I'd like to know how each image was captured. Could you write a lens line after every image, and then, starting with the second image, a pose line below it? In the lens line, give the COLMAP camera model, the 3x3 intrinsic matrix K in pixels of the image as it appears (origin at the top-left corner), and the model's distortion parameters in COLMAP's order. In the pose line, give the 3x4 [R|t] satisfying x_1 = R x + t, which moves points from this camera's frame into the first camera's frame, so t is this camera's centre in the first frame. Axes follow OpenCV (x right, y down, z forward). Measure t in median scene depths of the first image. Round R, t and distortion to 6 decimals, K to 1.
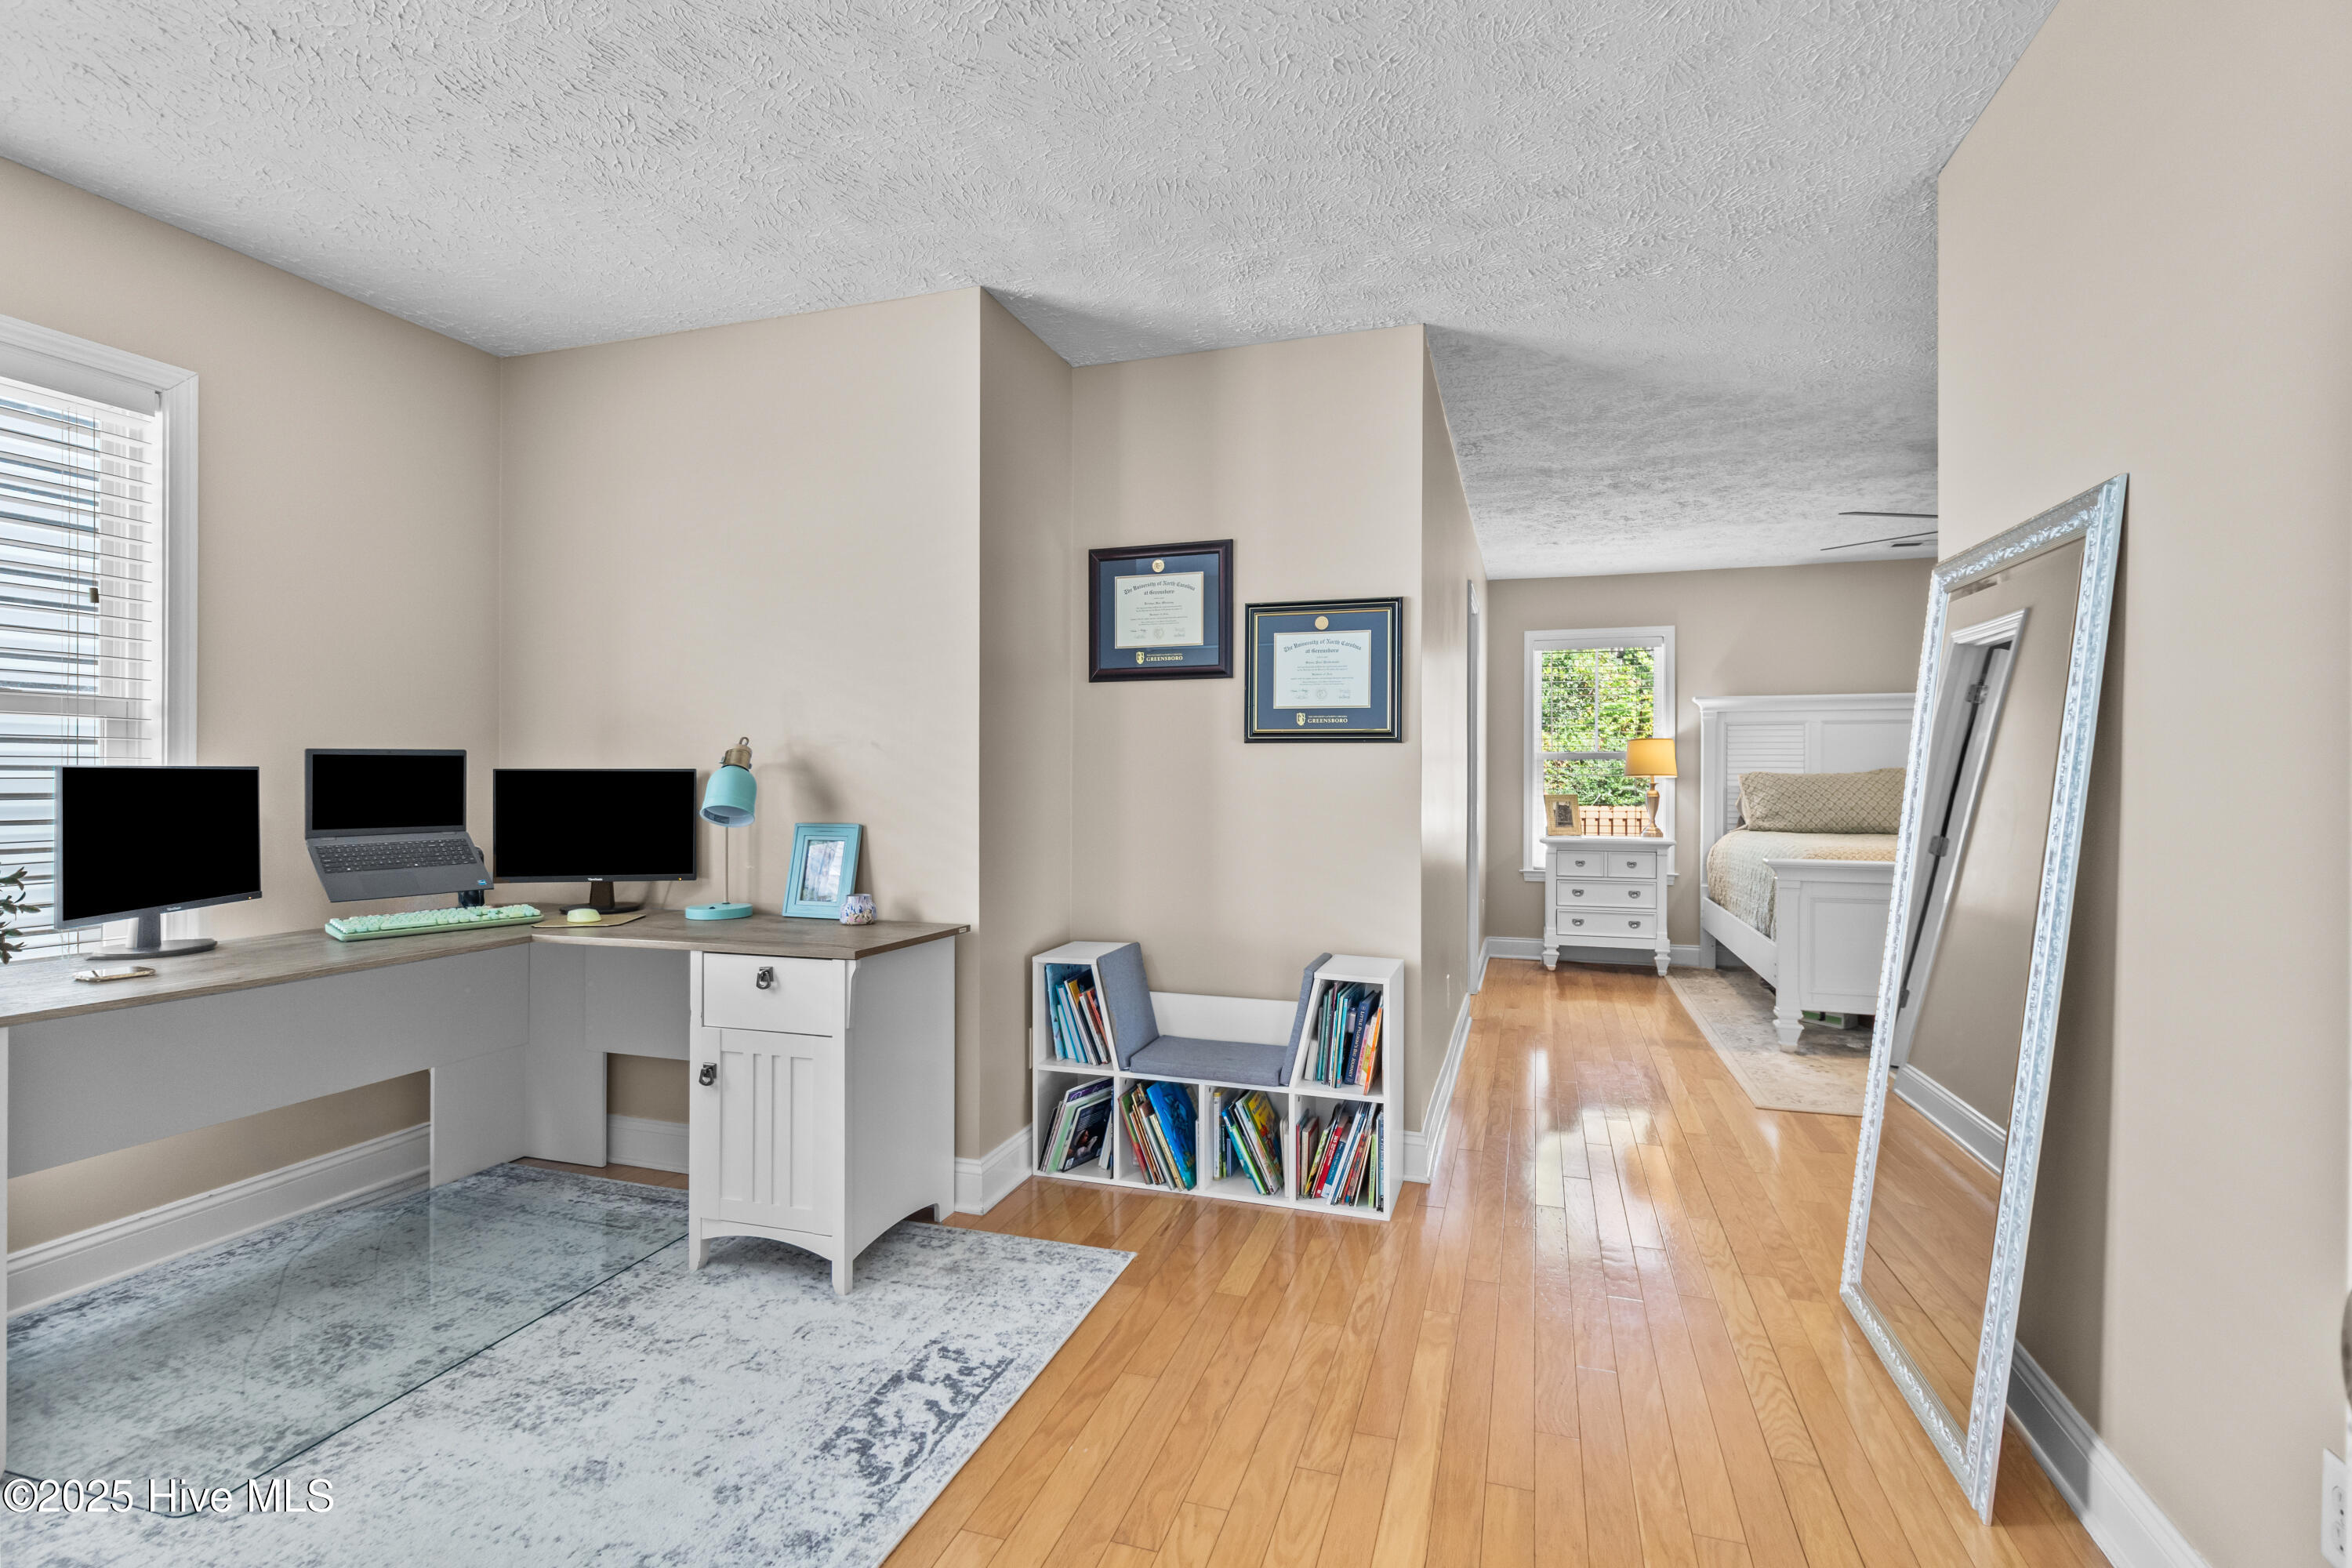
lens RADIAL K [[1085.6, 0, 1187.3], [0, 1085.6, 777.7], [0, 0, 1]] dist [0.000048, -0.000152]
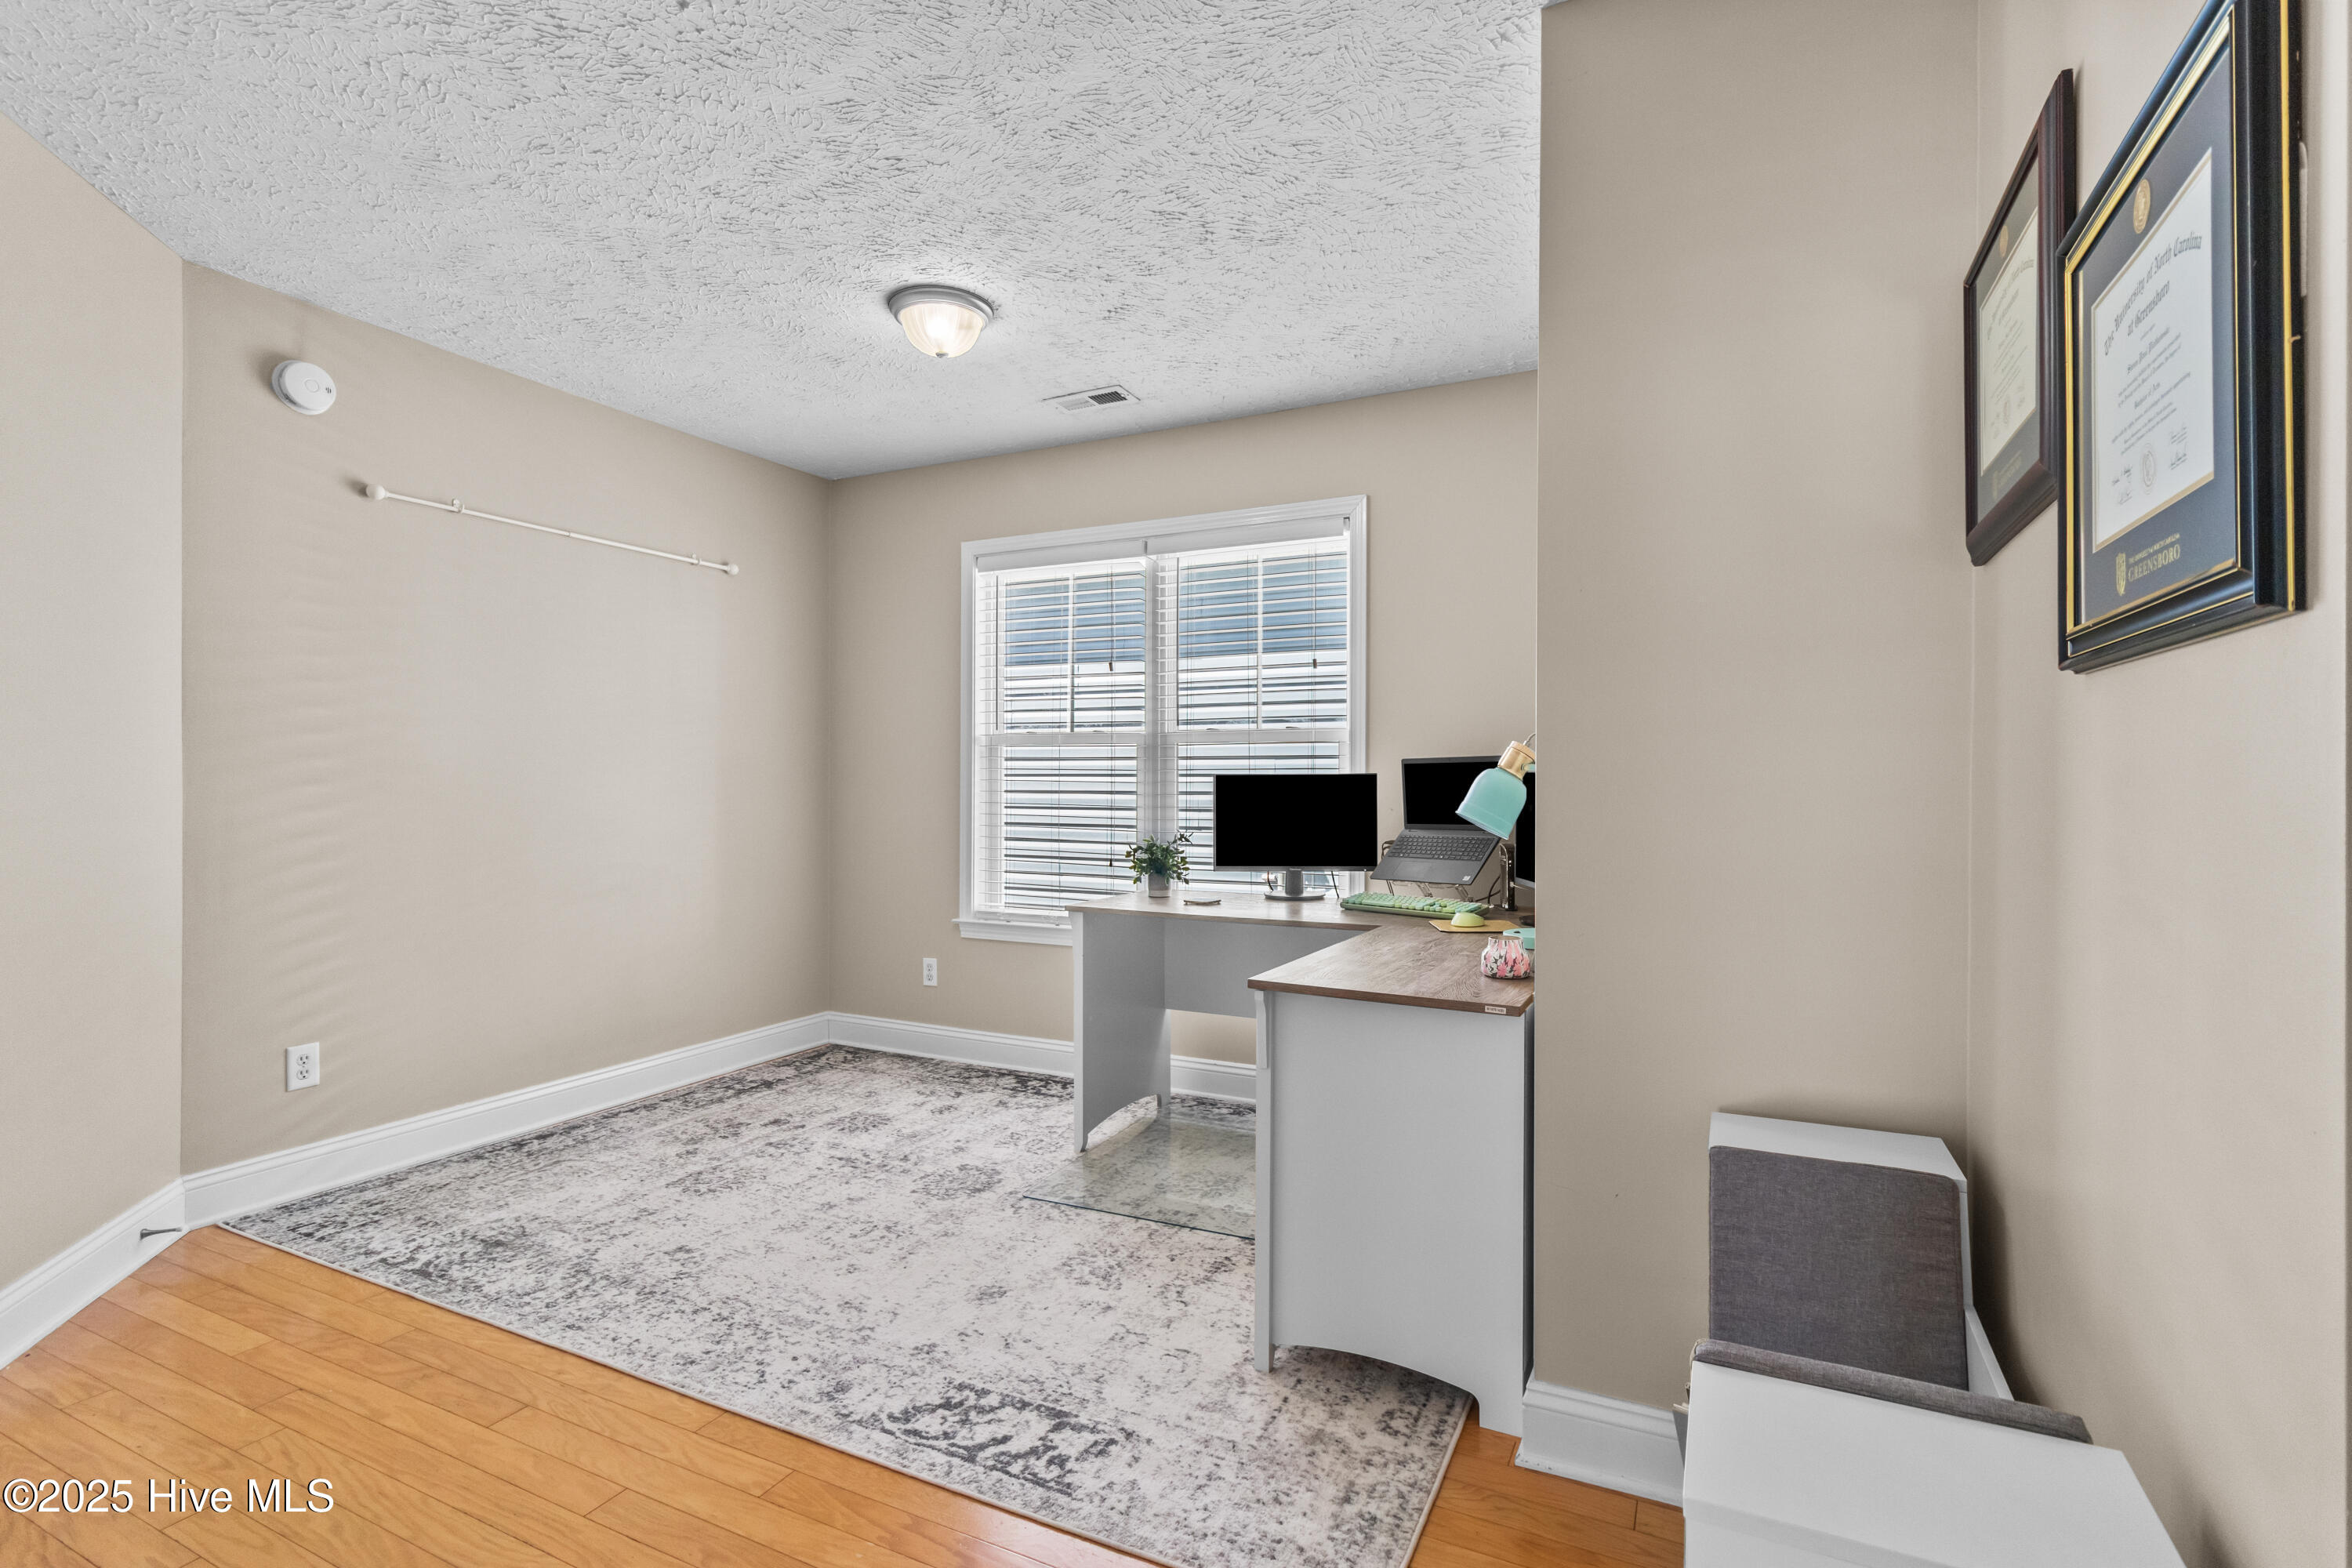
lens RADIAL K [[1085.6, 0, 1187.3], [0, 1085.6, 777.7], [0, 0, 1]] dist [0.000048, -0.000152]
pose [[-0.144434, -0.005474, -0.989499, 0.548950], [-0.002060, 0.999984, -0.005231, 0.002719], [0.989512, 0.001283, -0.144443, 1.042756]]
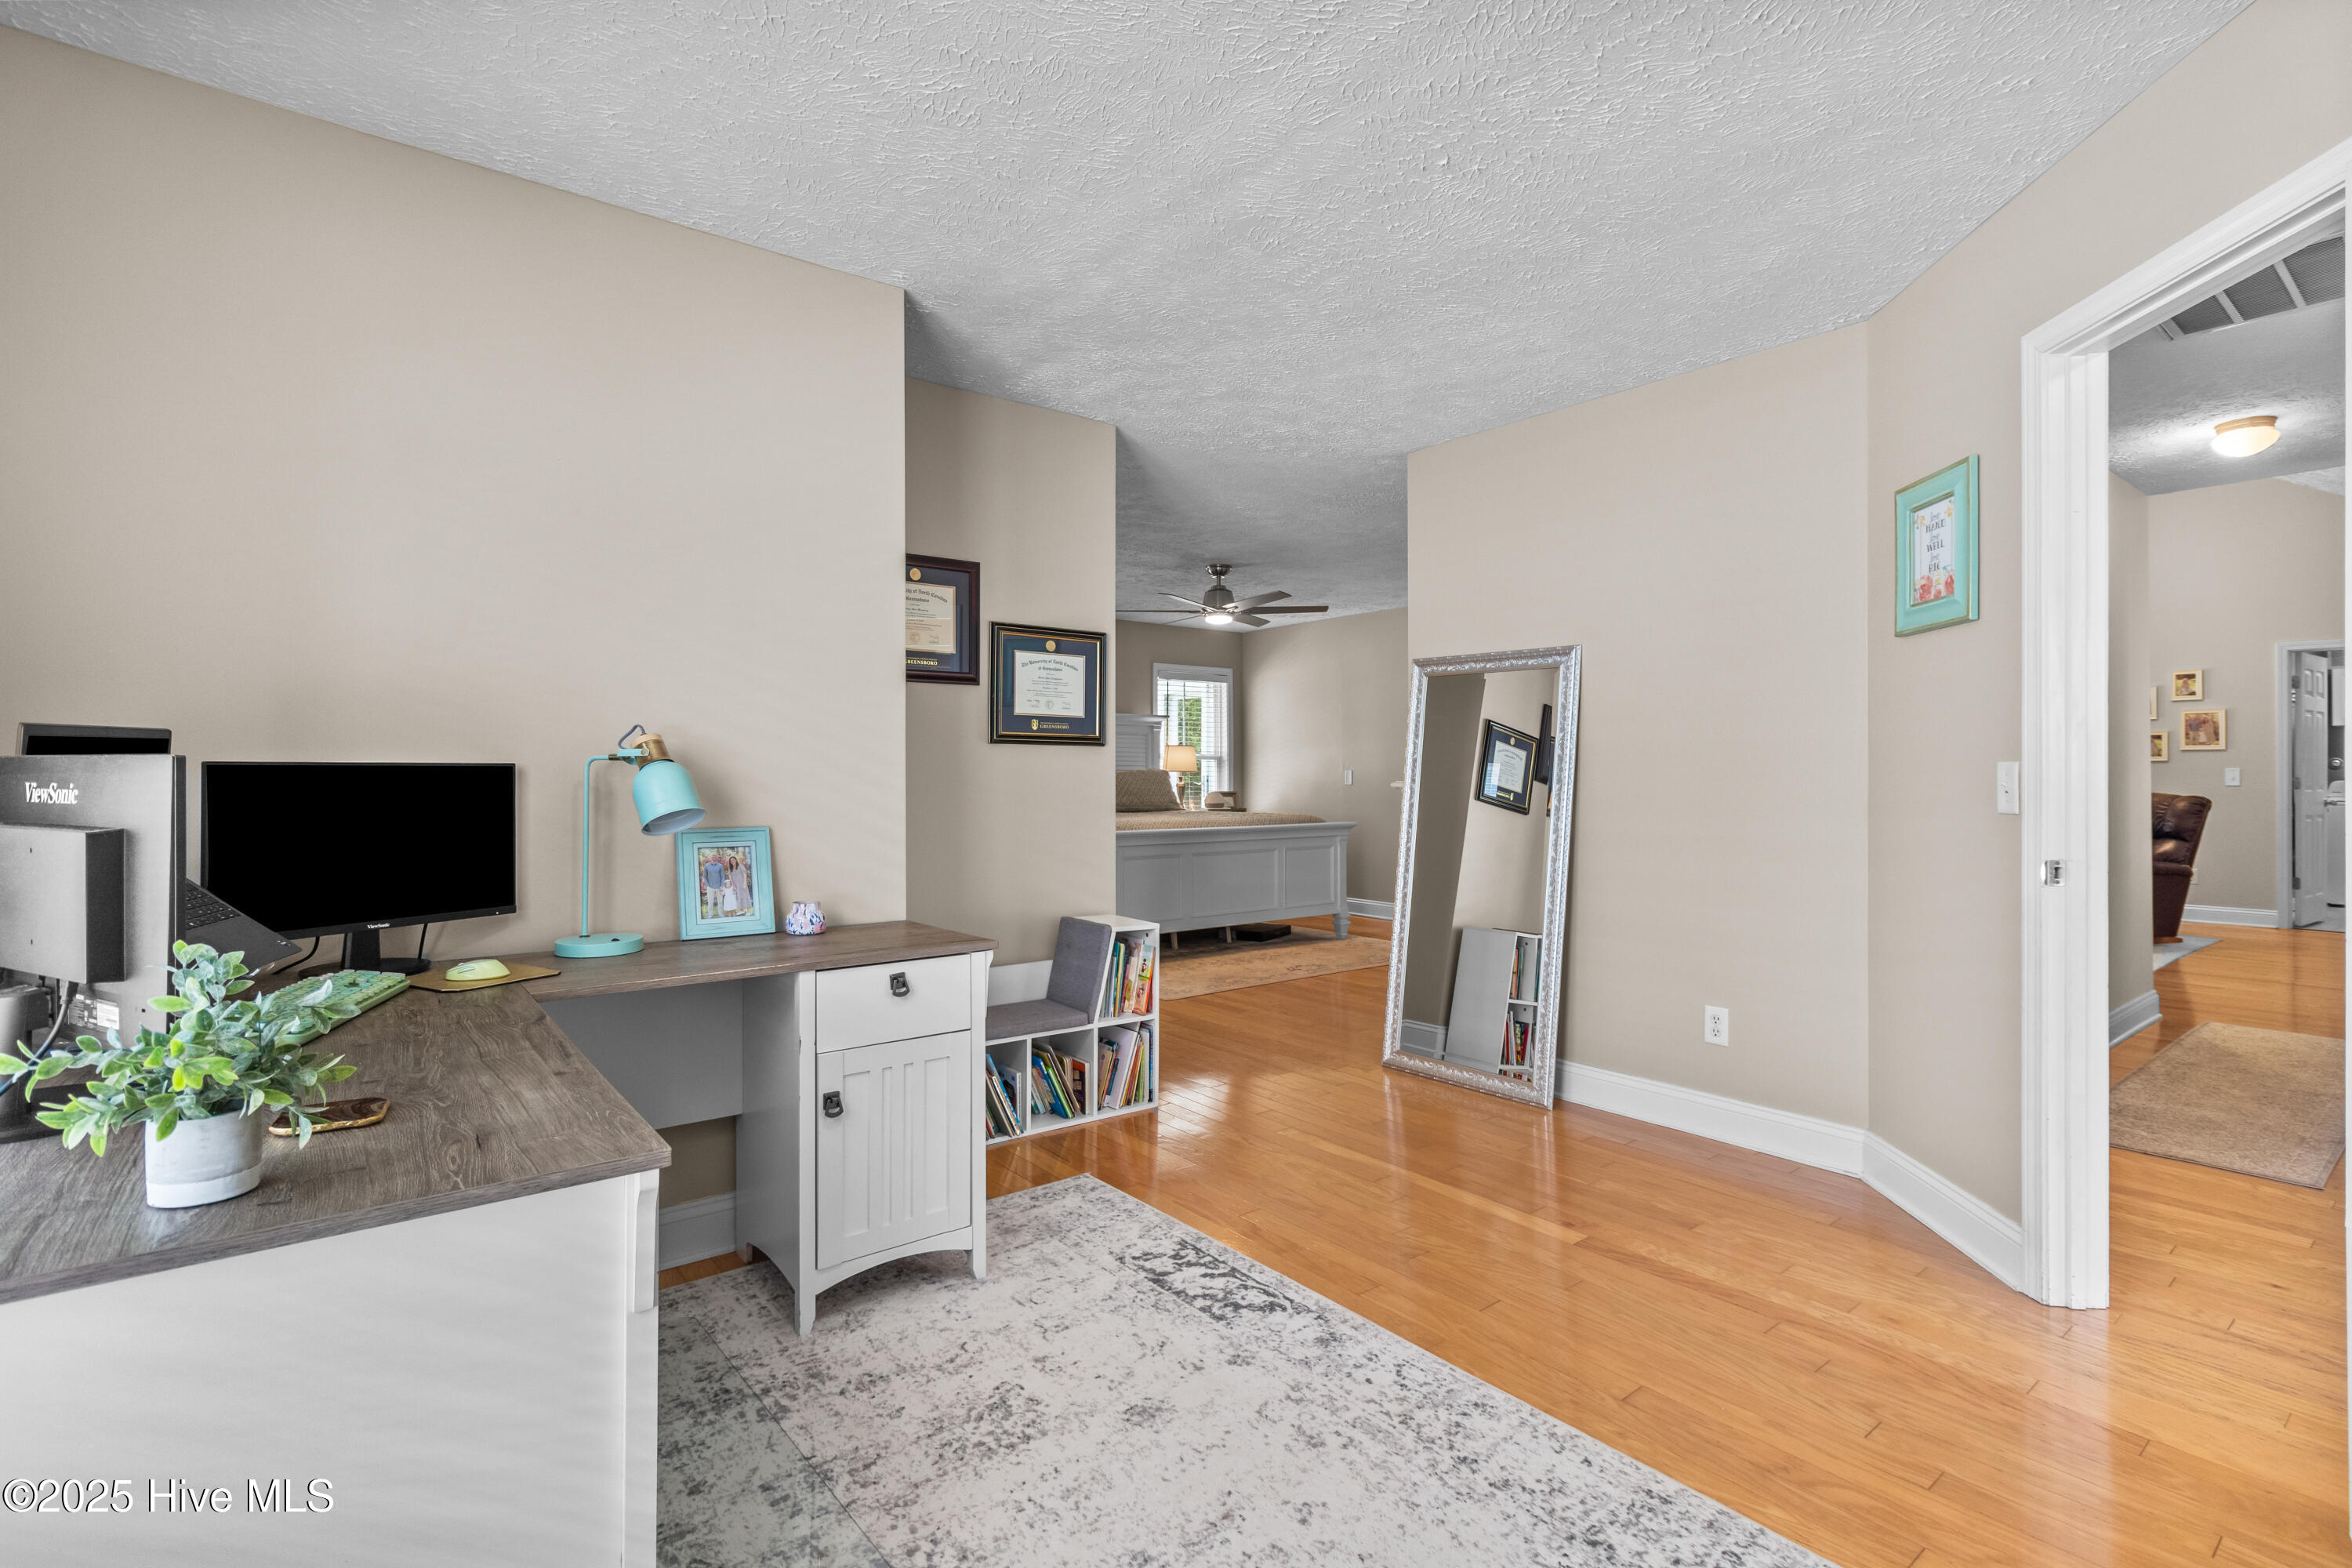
lens RADIAL K [[1099.1, 0, 1178.5], [0, 1099.1, 747.0], [0, 0, 1]] dist [0.000739, -0.000773]
pose [[0.560954, 0.016187, 0.827689, -1.056713], [0.001512, 0.999787, -0.020577, -0.004936], [-0.827845, 0.012794, 0.560810, 0.248414]]
